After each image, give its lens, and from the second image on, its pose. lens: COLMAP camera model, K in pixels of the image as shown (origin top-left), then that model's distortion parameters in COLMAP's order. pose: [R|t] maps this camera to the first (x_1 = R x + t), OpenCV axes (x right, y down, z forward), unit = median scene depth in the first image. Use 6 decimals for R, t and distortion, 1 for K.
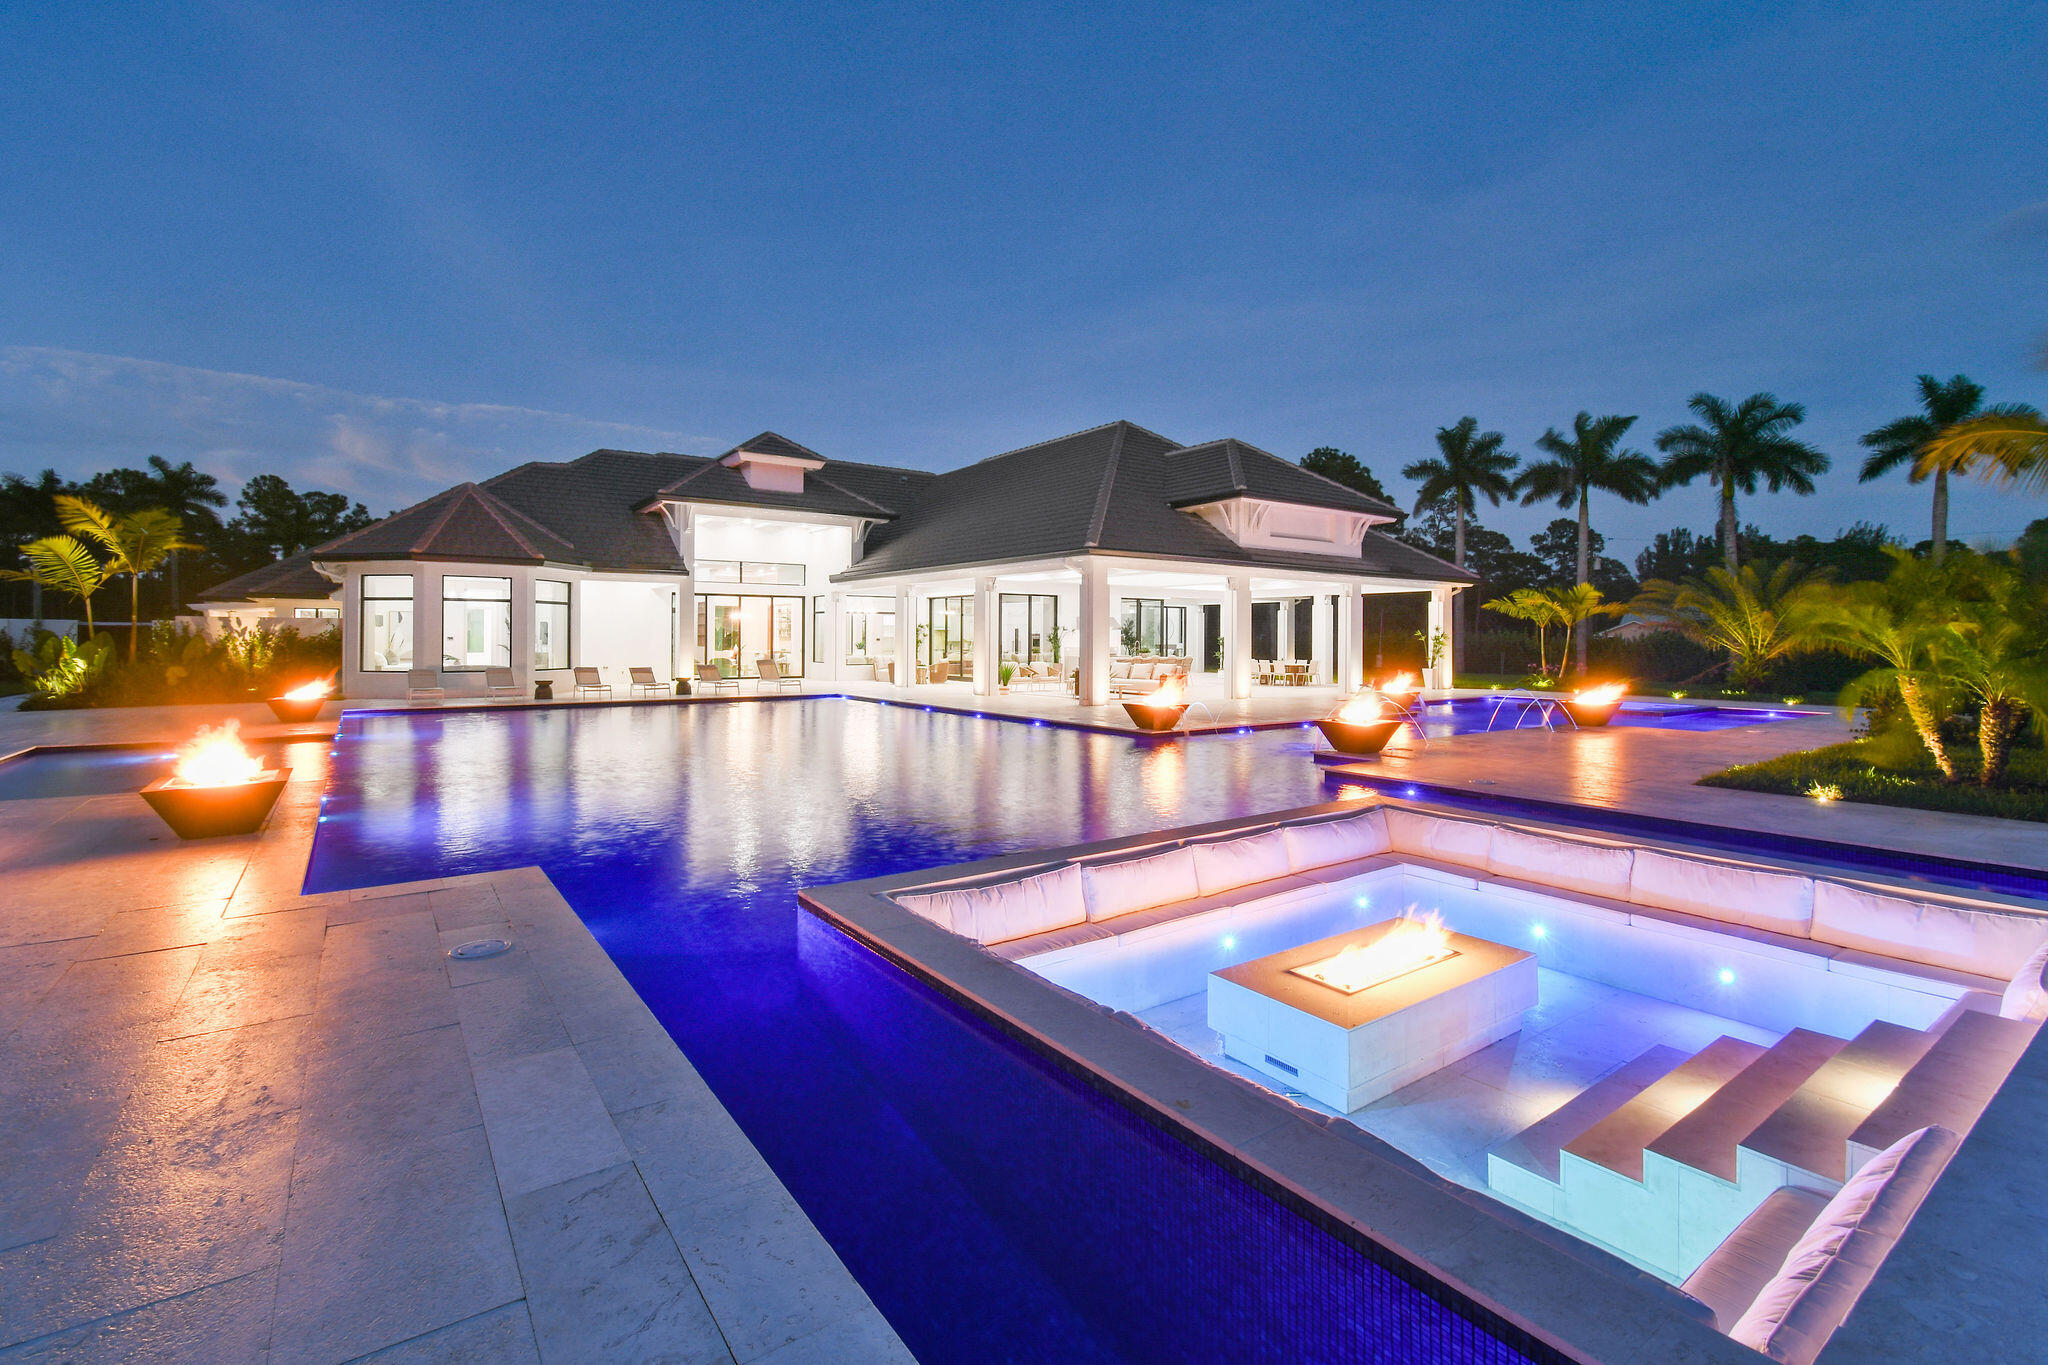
lens RADIAL K [[923.5, 0, 1037.3], [0, 923.5, 640.2], [0, 0, 1]] dist [0.001949, 0.000113]
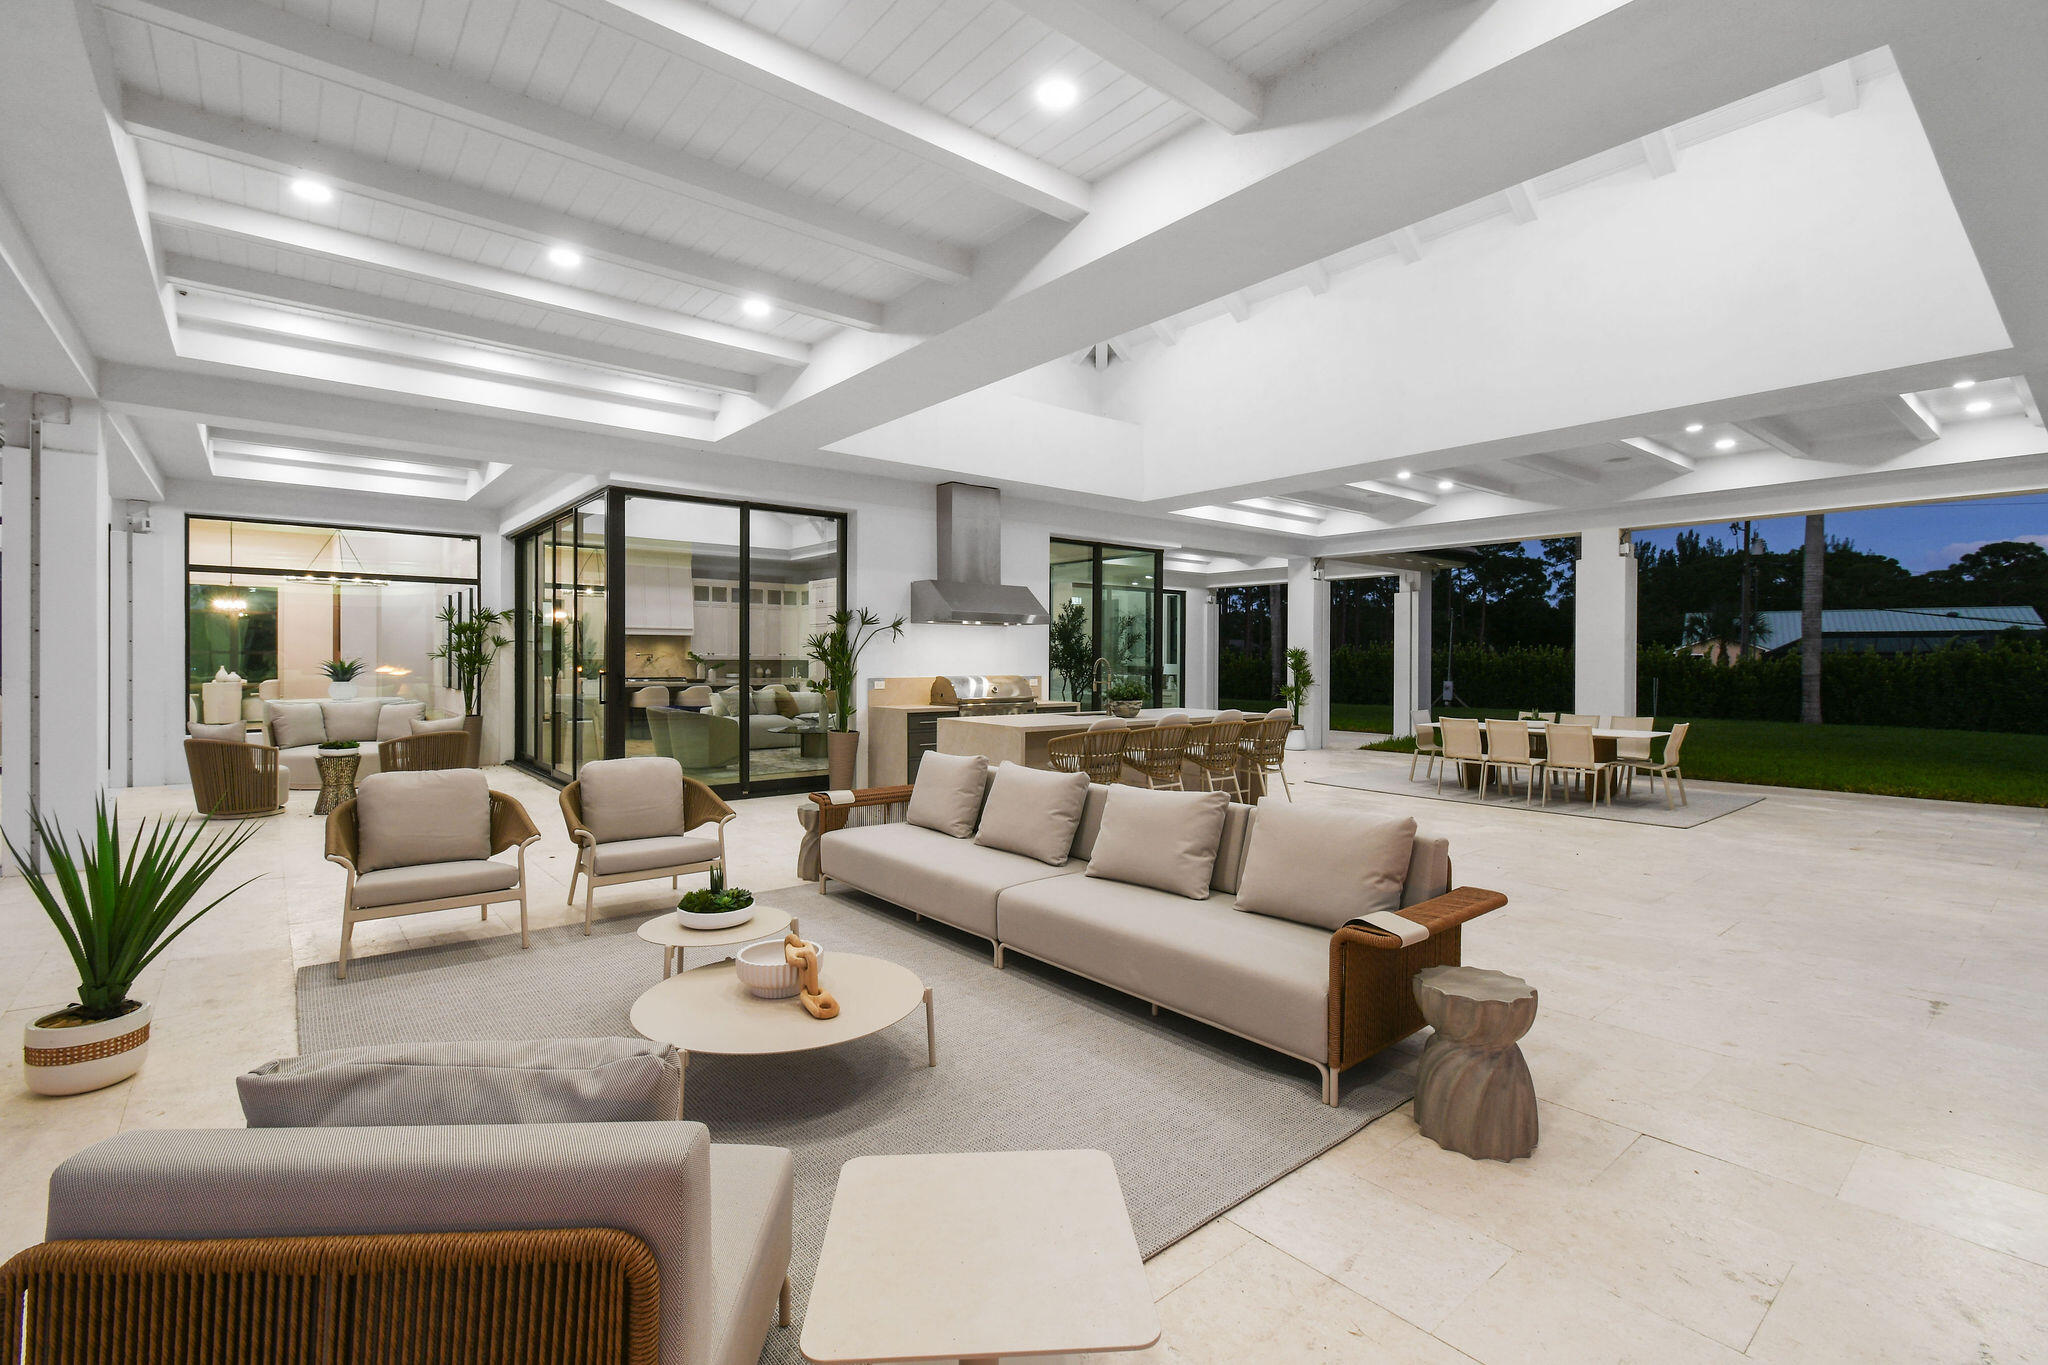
lens RADIAL K [[895.4, 0, 1026.5], [0, 895.4, 662.9], [0, 0, 1]] dist [0.001111, -0.000697]
pose [[0.998683, 0.000160, 0.051311, 0.063365], [-0.000355, 0.999993, 0.003784, 0.001281], [-0.051310, -0.003797, 0.998676, 0.653396]]
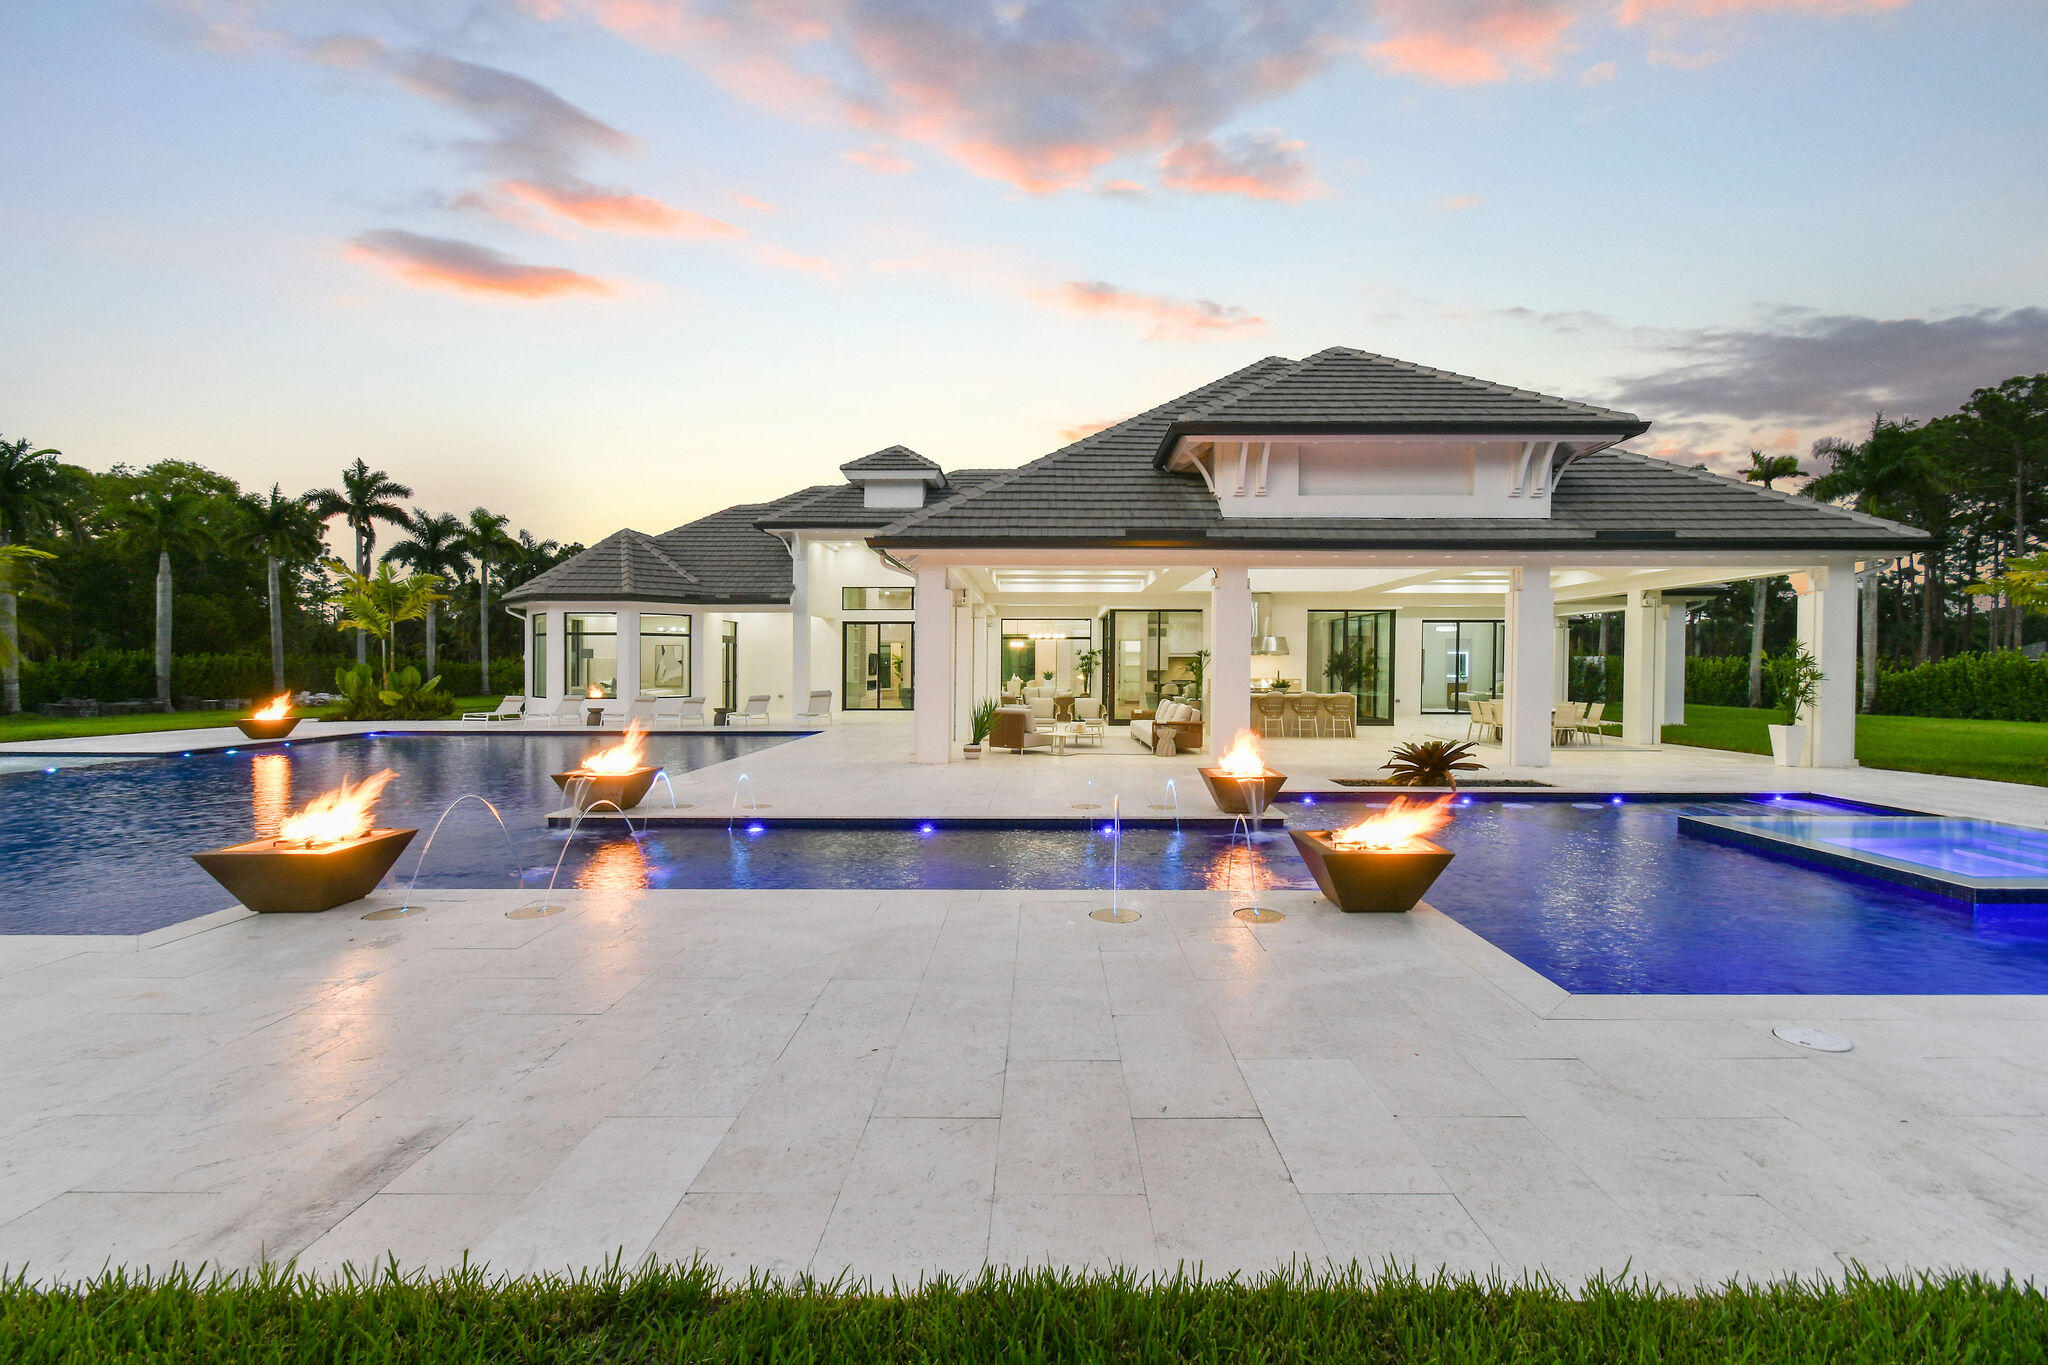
lens RADIAL K [[909.4, 0, 1072.8], [0, 909.4, 685.7], [0, 0, 1]] dist [-0.000397, -0.000413]
pose [[0.809866, 0.009410, -0.586540, 0.350040], [0.001470, 0.999836, 0.018072, 0.000036], [0.586614, -0.015498, 0.809719, 0.319781]]
